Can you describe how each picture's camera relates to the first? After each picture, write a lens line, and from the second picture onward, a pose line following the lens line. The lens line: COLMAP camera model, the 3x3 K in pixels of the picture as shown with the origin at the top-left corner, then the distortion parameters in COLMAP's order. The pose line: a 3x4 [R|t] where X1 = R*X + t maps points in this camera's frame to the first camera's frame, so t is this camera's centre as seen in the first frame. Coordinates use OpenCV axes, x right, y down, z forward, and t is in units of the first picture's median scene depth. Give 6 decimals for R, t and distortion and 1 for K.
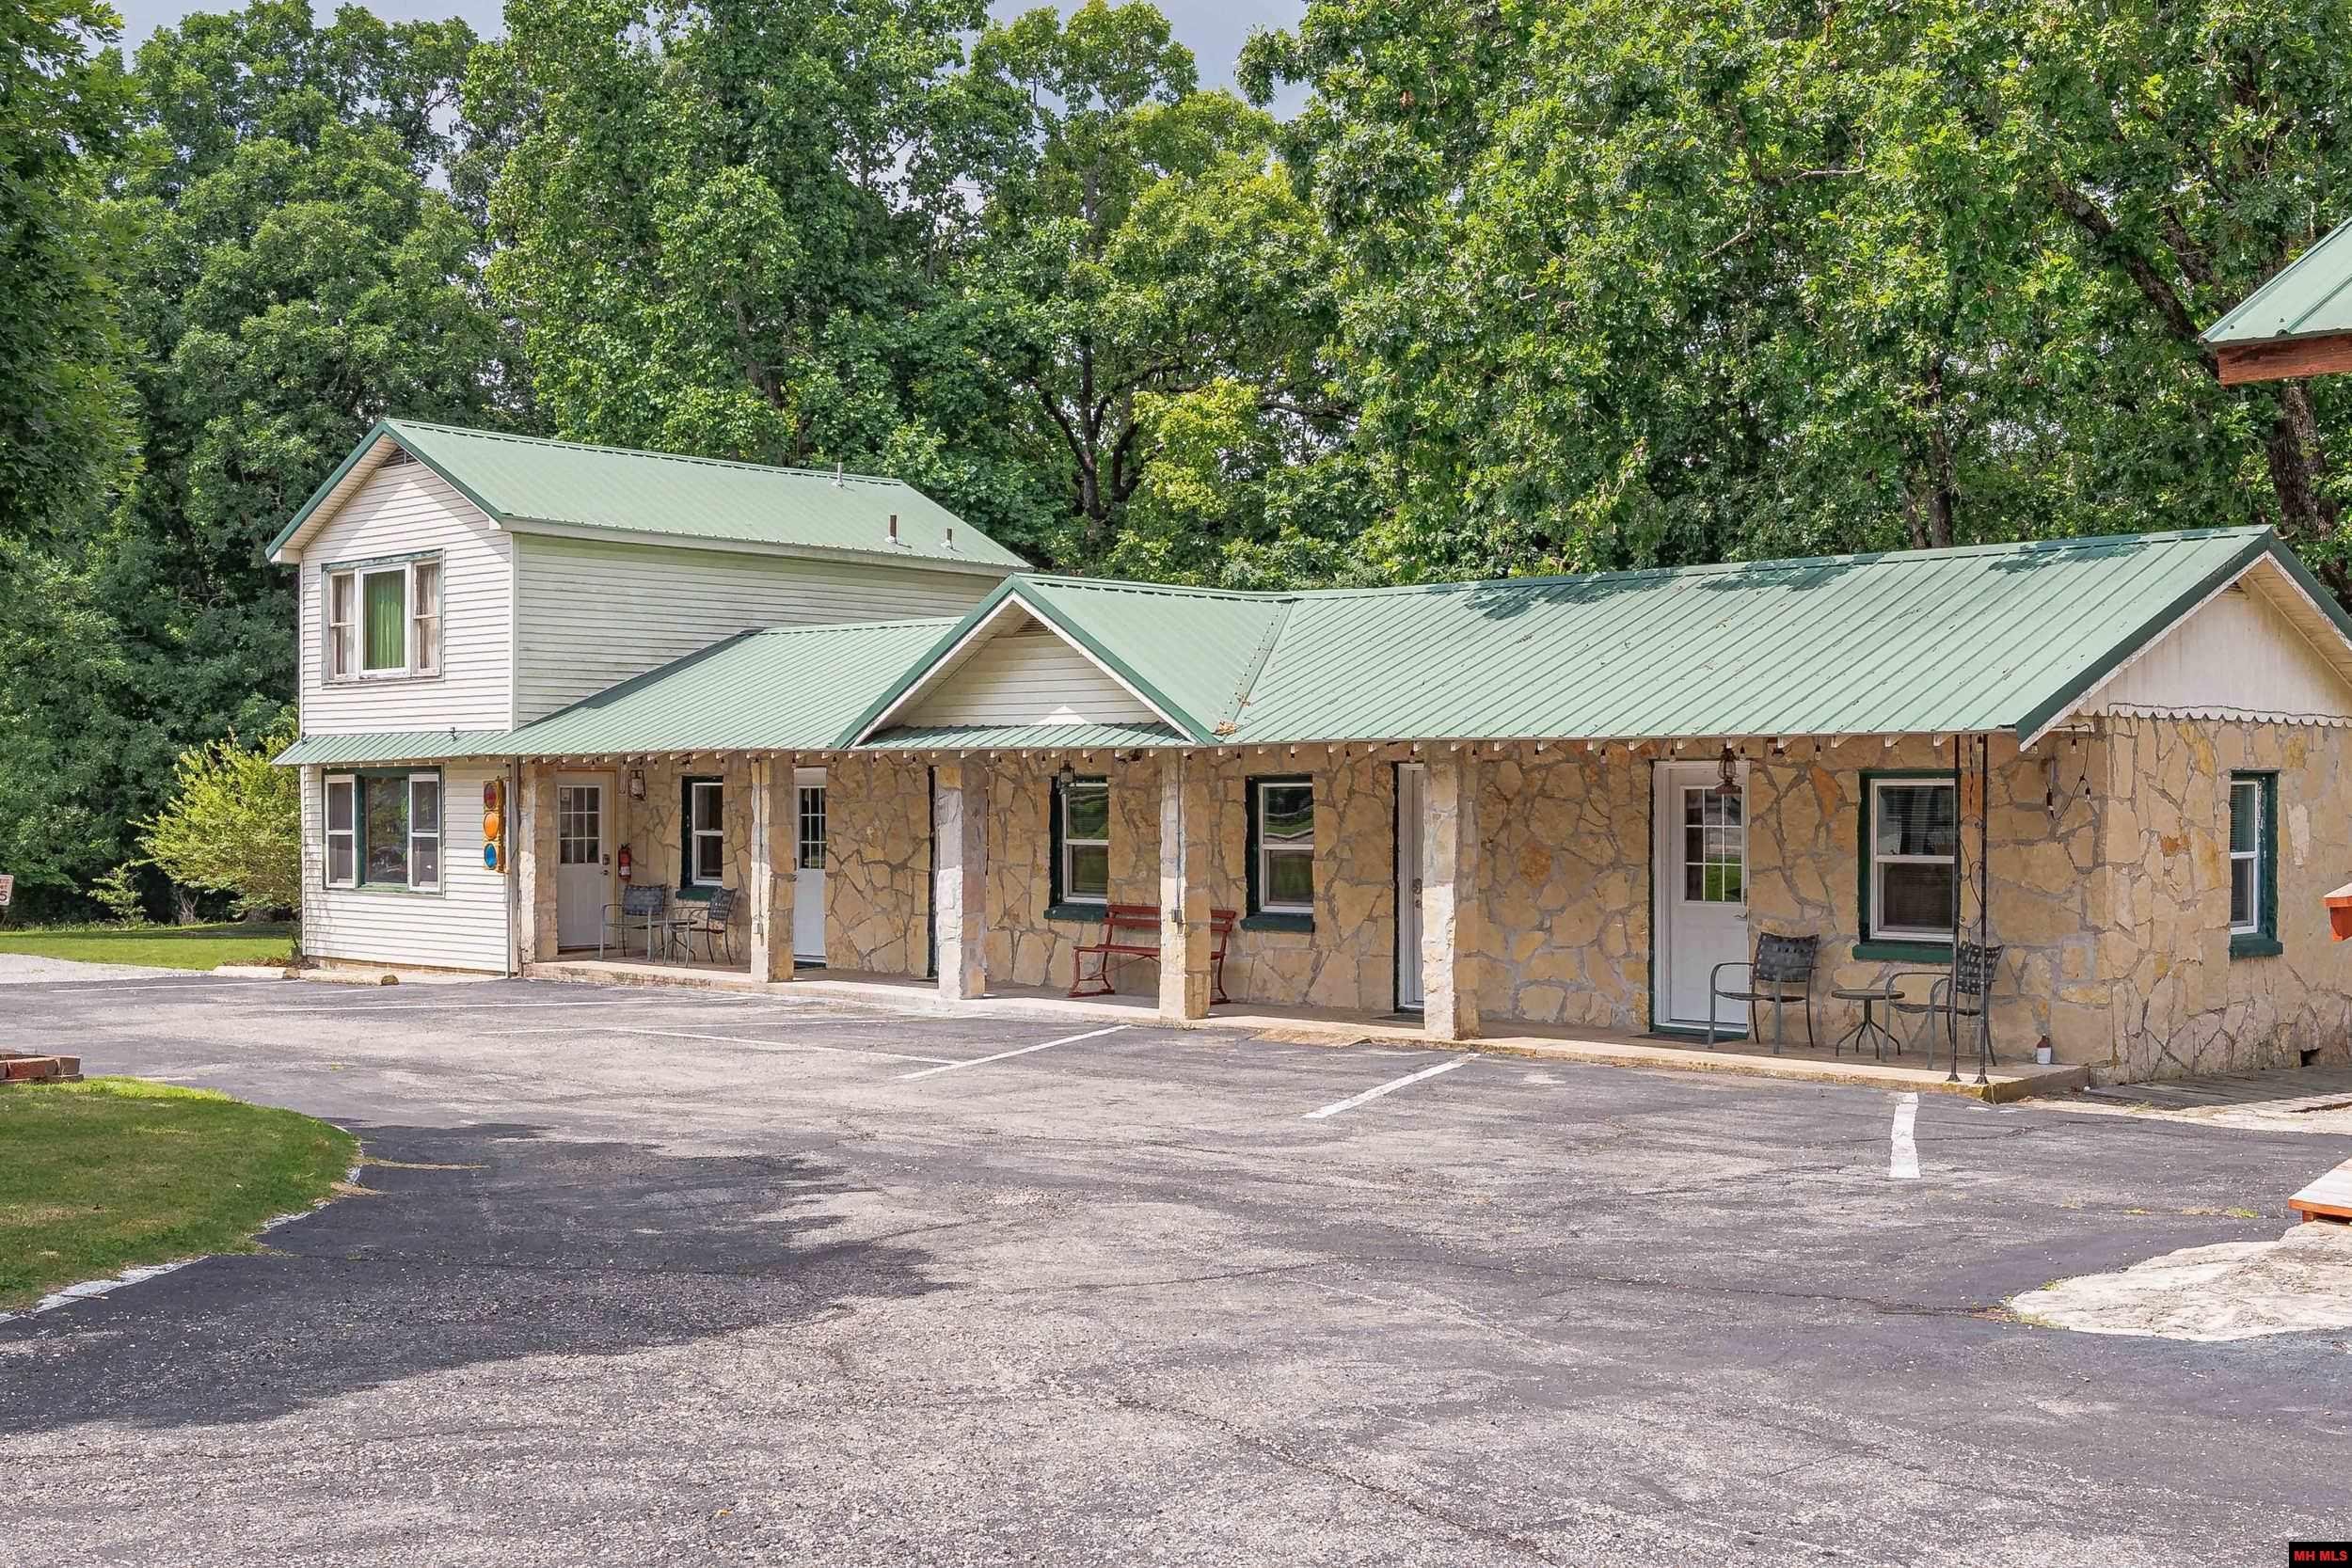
lens RADIAL K [[1630.5, 0, 1176.2], [0, 1630.5, 793.3], [0, 0, 1]] dist [0.003216, 0.000840]
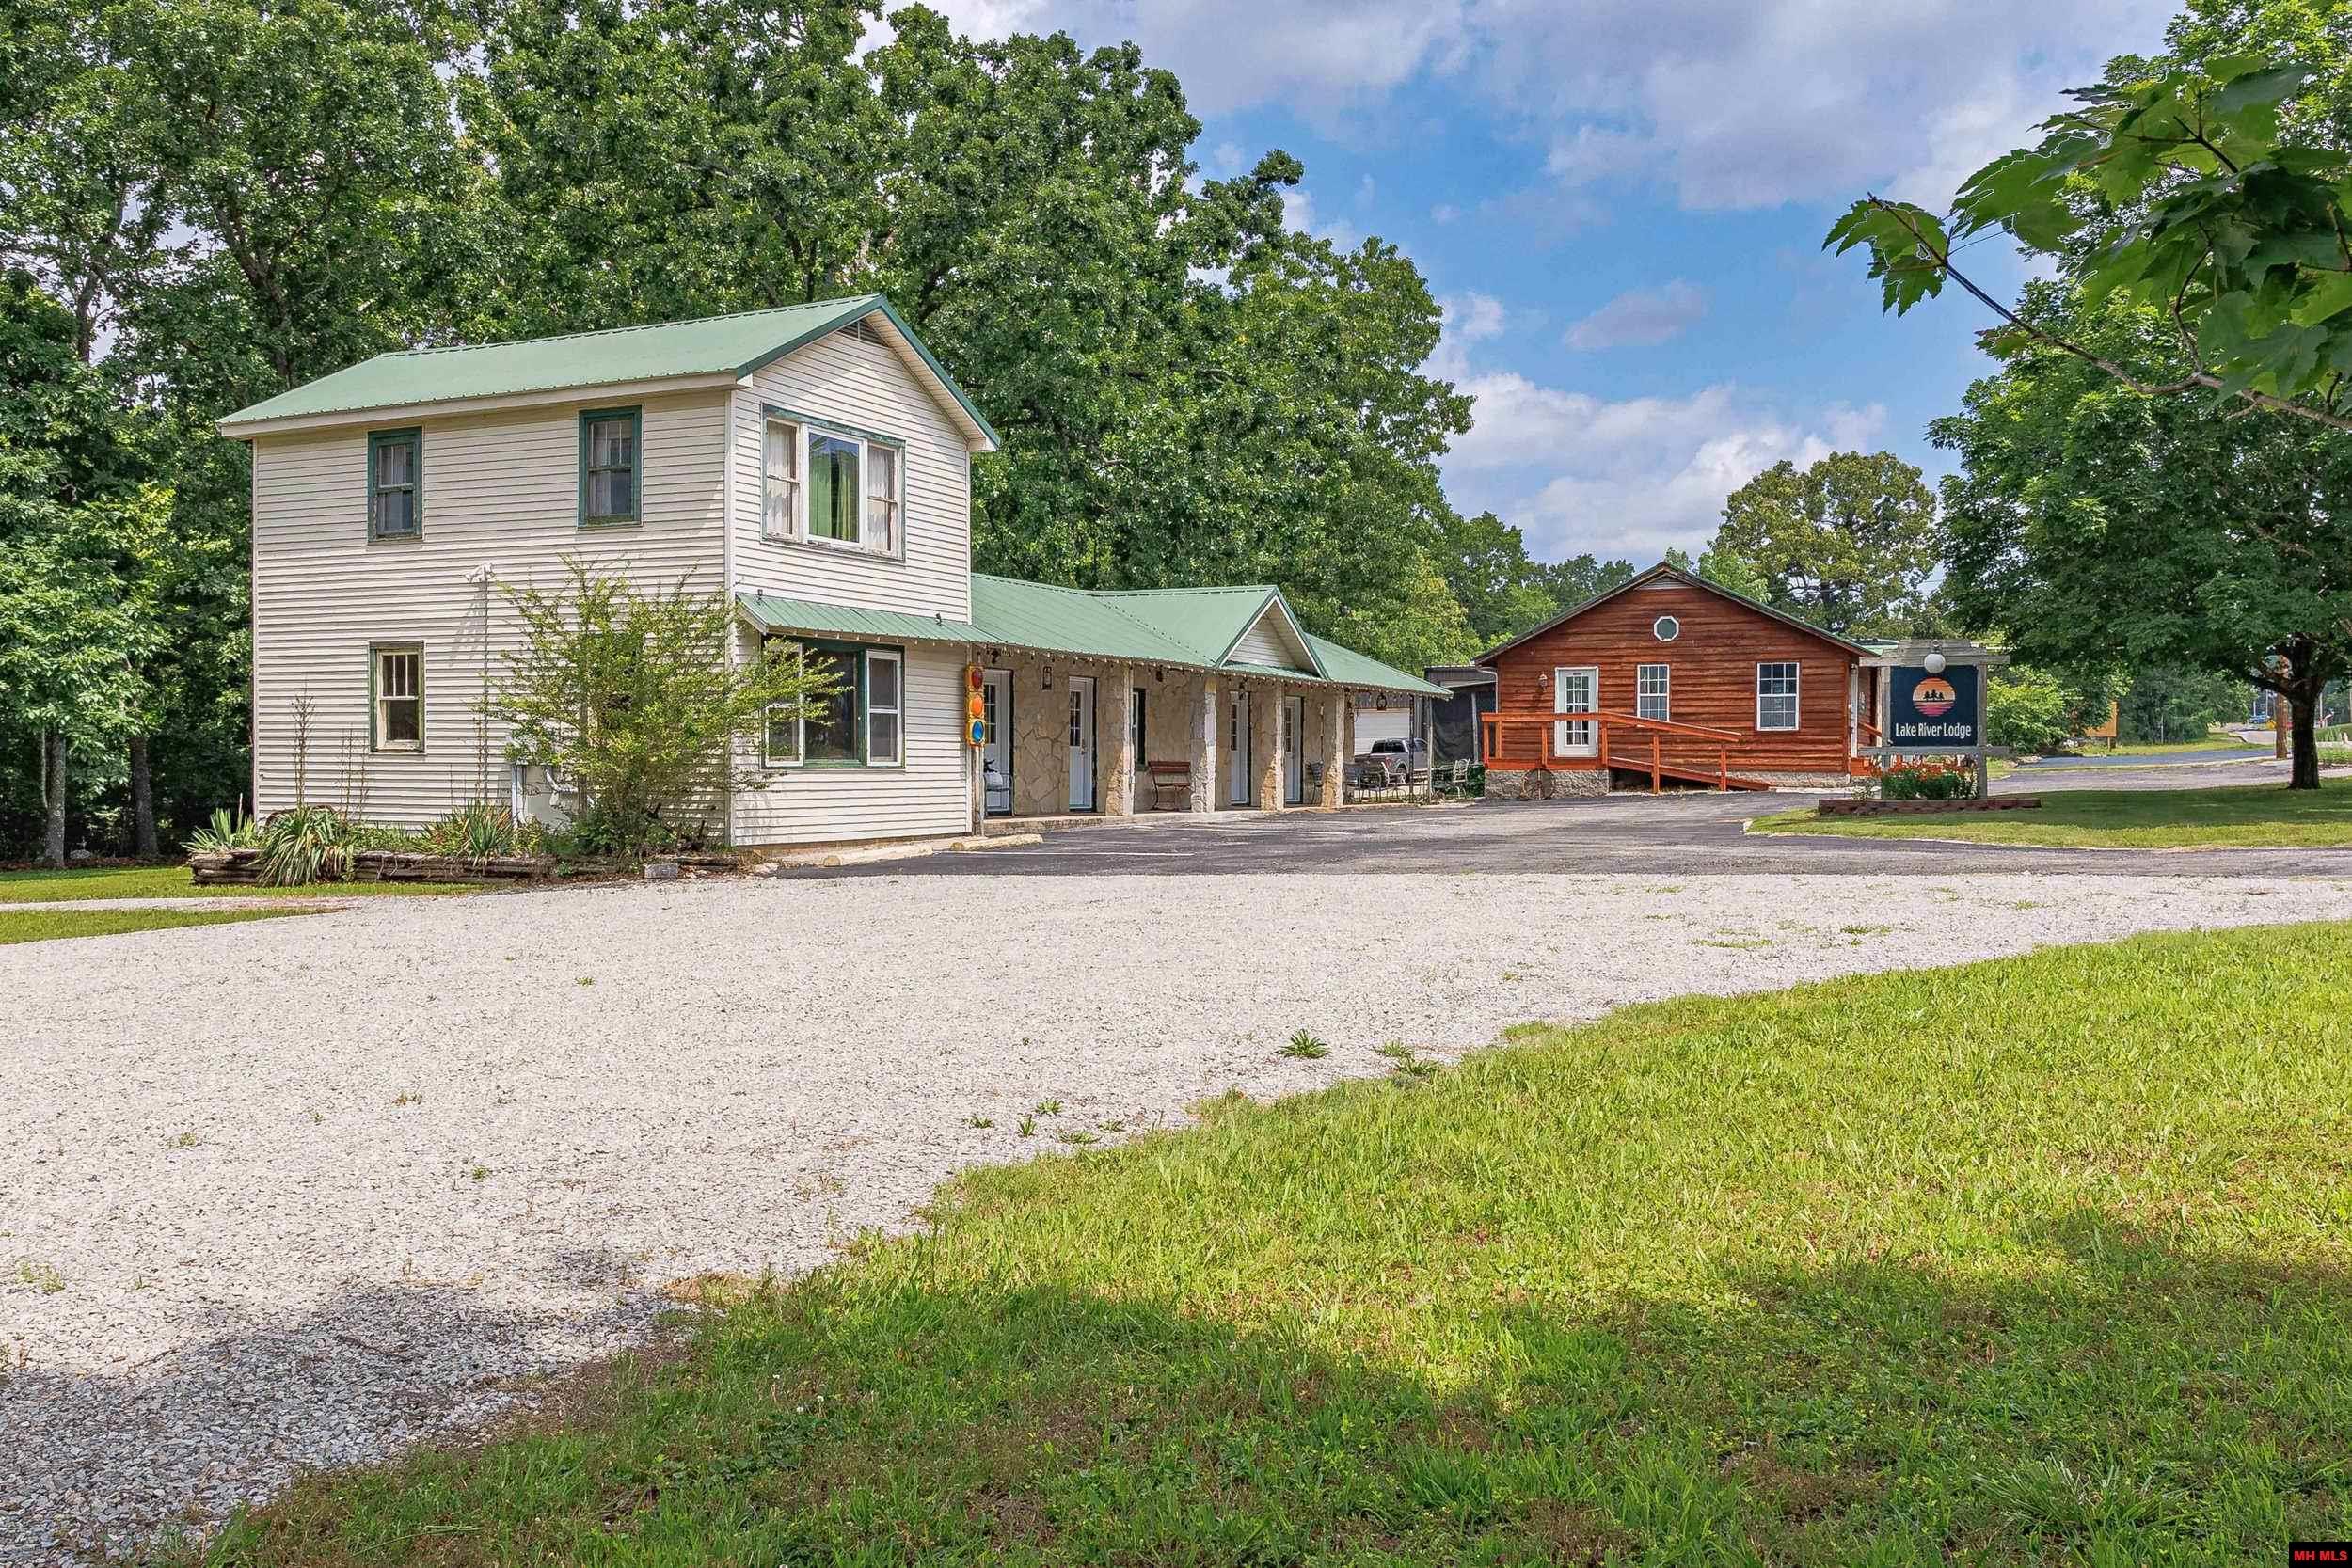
lens RADIAL K [[1967.3, 0, 1176.4], [0, 1967.3, 778.2], [0, 0, 1]] dist [-0.007755, -0.001305]
pose [[-0.097360, -0.003310, 0.995244, -1.704226], [-0.005095, 0.999983, 0.002827, 0.062707], [-0.995236, -0.004795, -0.097375, 0.934656]]
